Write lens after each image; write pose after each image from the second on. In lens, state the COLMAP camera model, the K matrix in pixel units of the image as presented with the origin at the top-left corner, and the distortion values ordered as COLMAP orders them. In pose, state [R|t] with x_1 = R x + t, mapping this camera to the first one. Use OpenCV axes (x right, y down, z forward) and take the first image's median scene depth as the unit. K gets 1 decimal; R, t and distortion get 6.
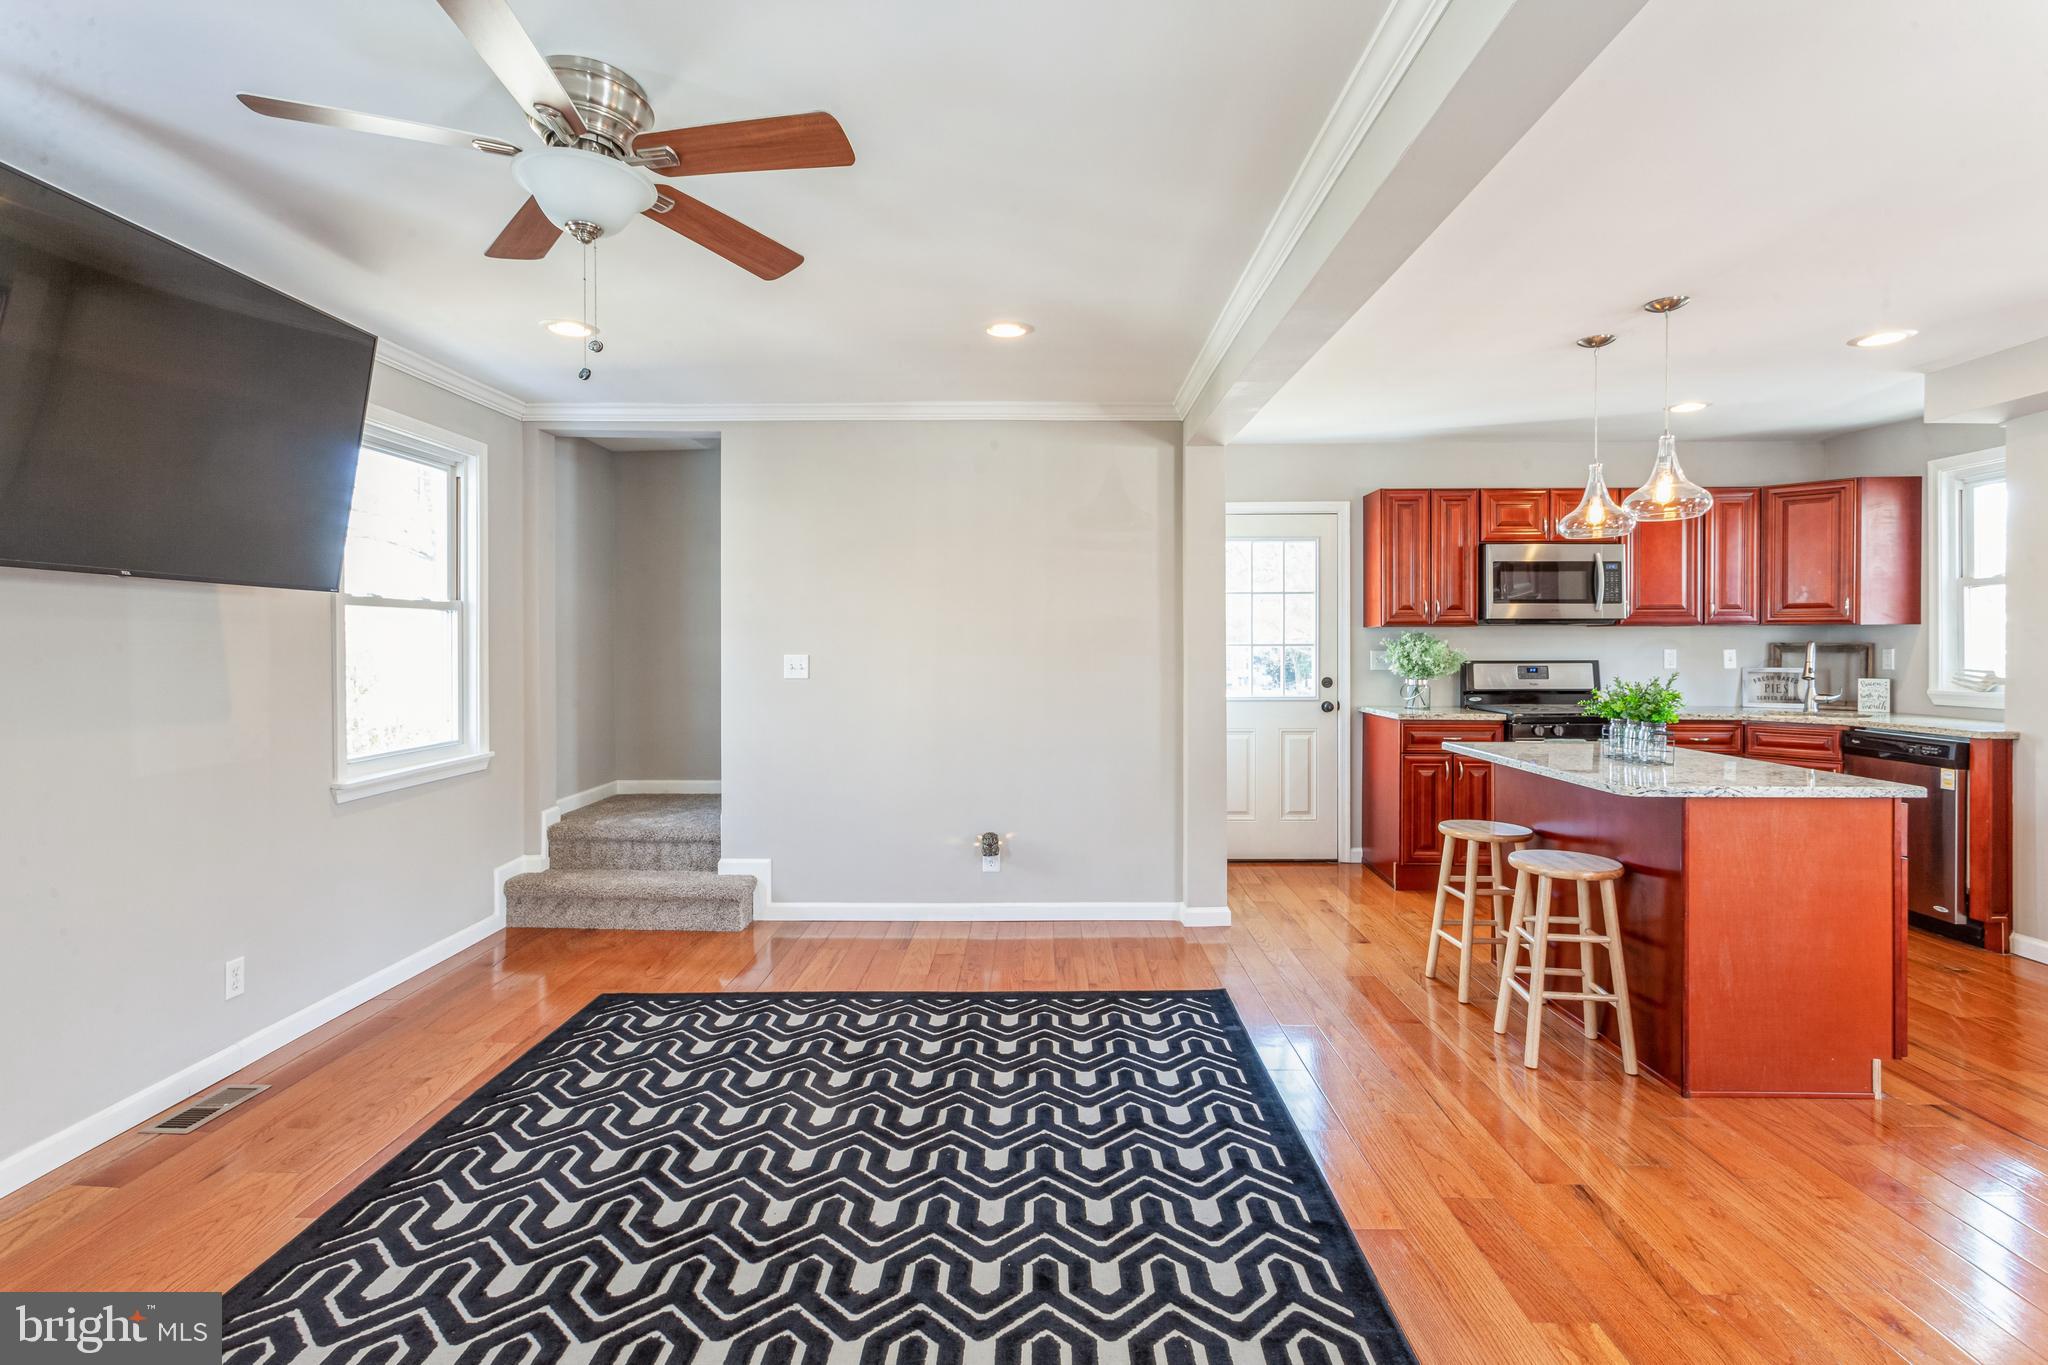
lens RADIAL K [[1006.7, 0, 1008.3], [0, 1006.7, 652.0], [0, 0, 1]] dist [-0.003019, 0.000204]
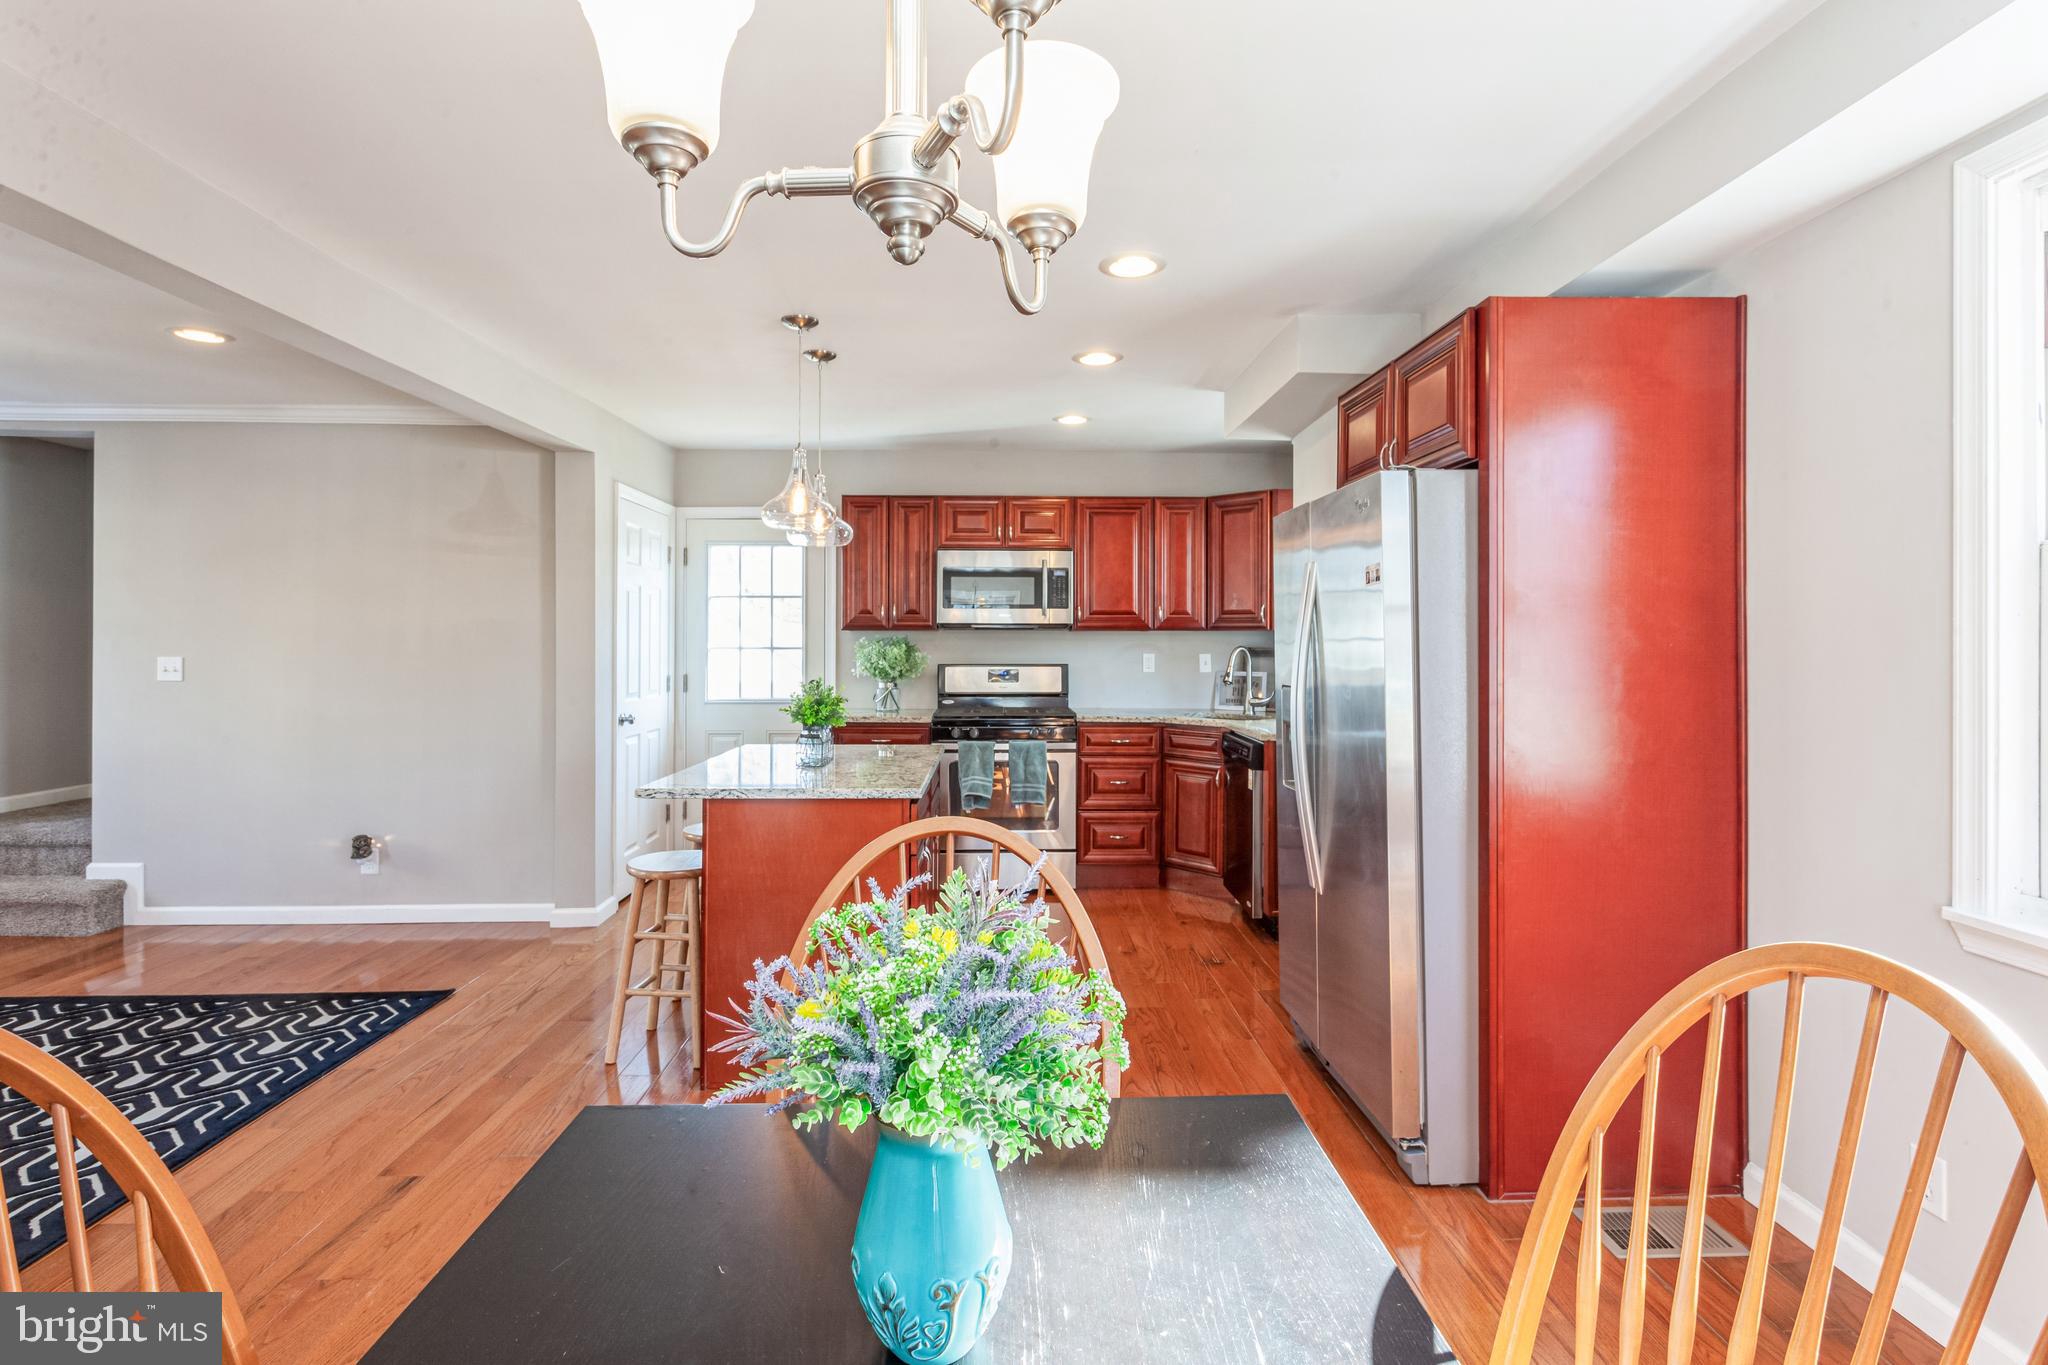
lens RADIAL K [[1006.7, 0, 1005.6], [0, 1006.7, 643.3], [0, 0, 1]] dist [-0.003019, 0.000204]
pose [[0.998903, 0.003023, 0.046726, 0.523851], [-0.002610, 0.999957, -0.008896, -0.004075], [-0.046751, 0.008765, 0.998868, -0.029302]]
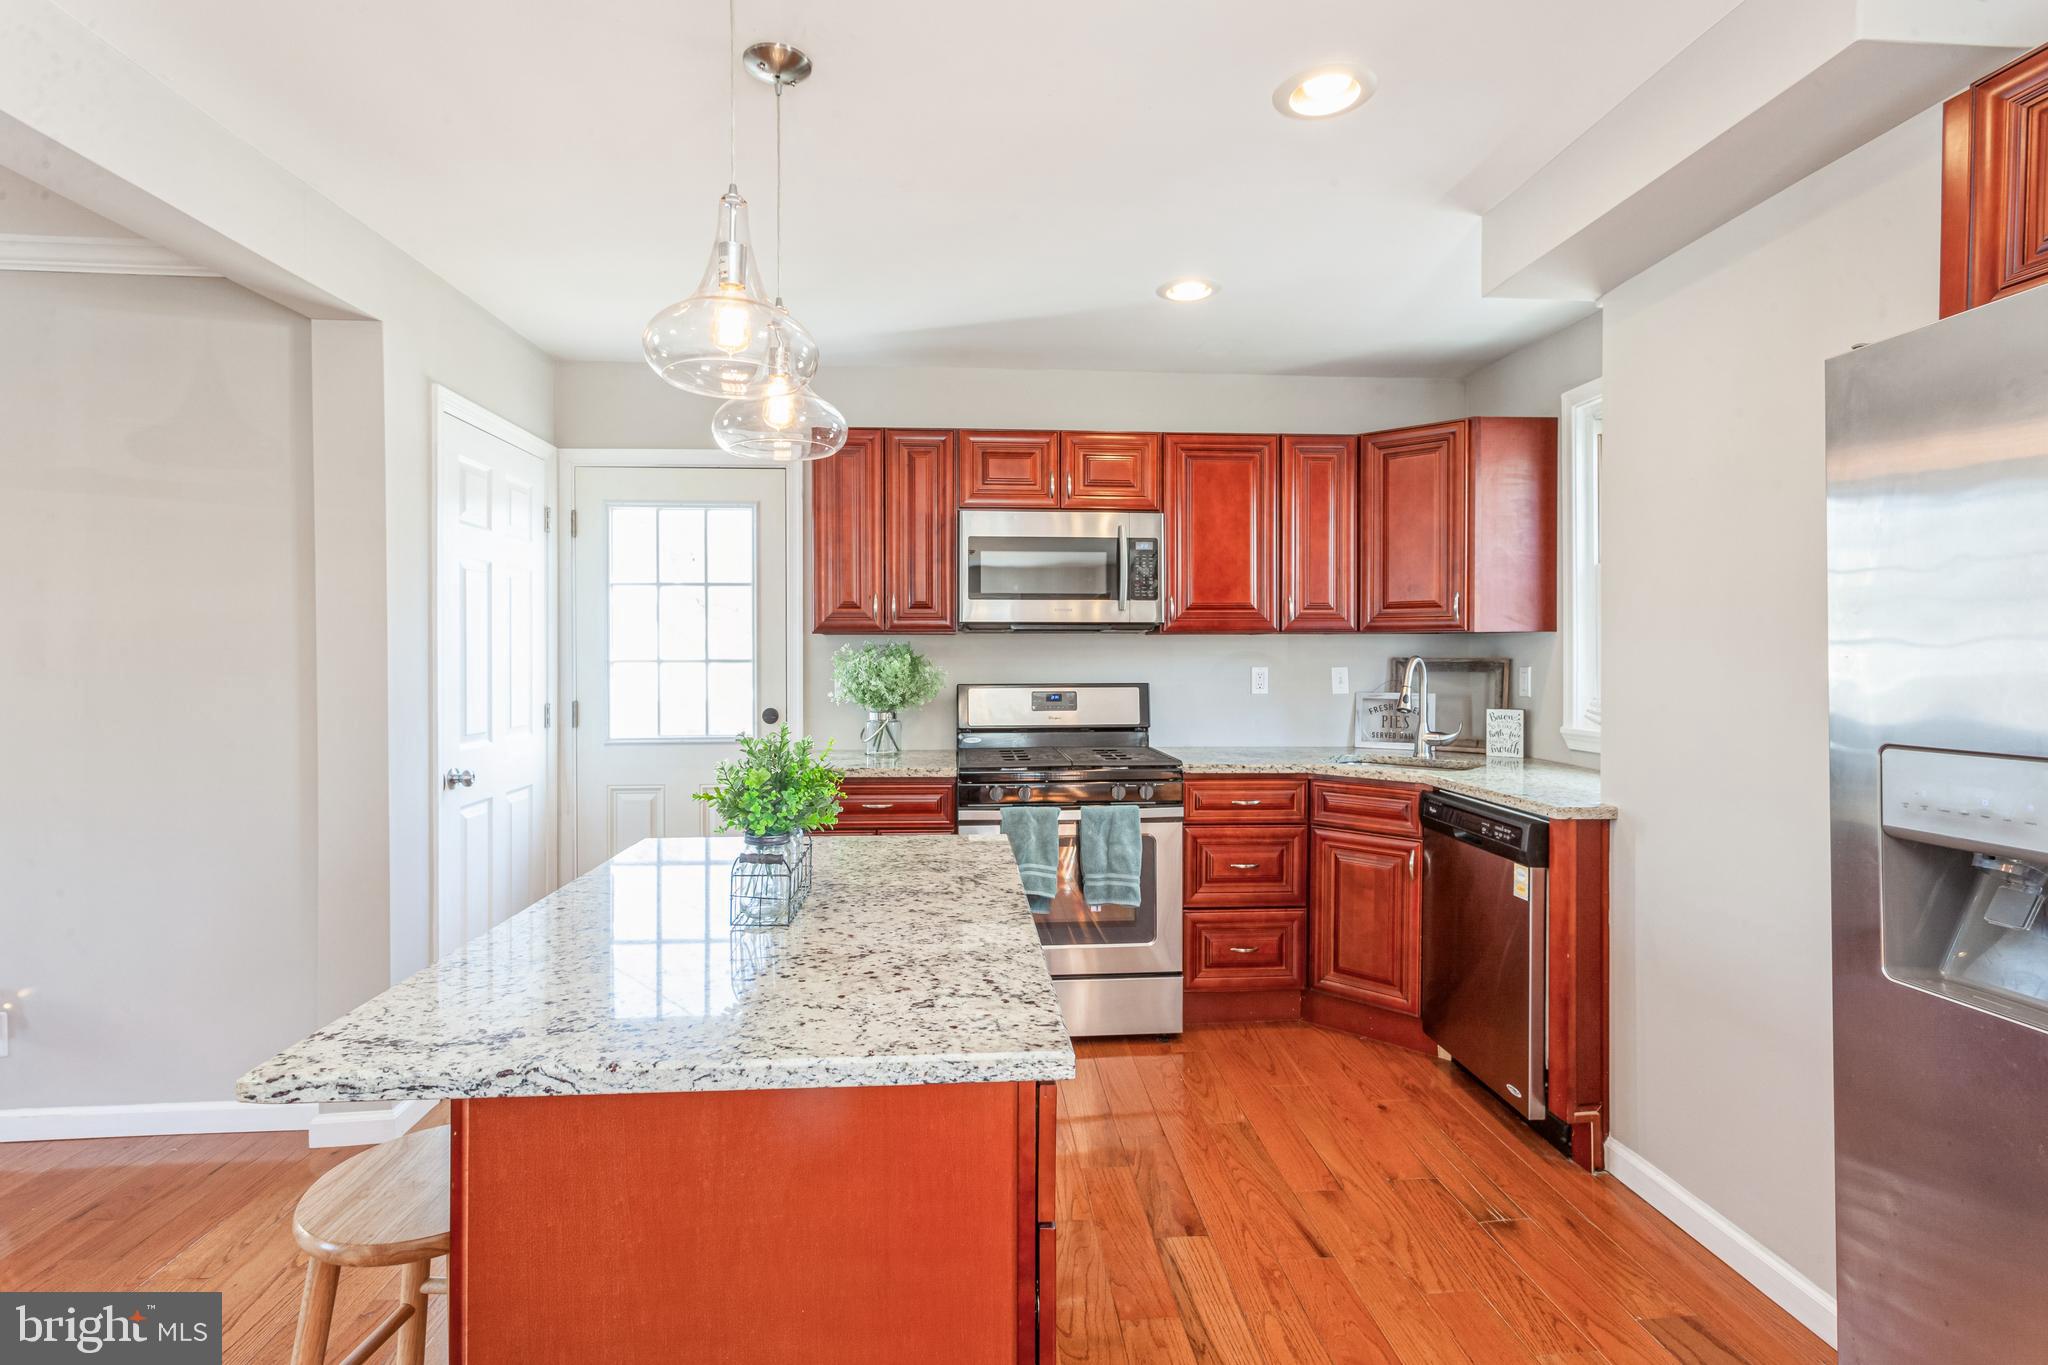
lens RADIAL K [[1006.7, 0, 1010.8], [0, 1006.7, 670.3], [0, 0, 1]] dist [-0.003019, 0.000204]
pose [[0.995674, -0.001300, 0.092903, 0.470903], [0.000713, 0.999980, 0.006349, -0.005621], [-0.092909, -0.006256, 0.995655, 0.346143]]
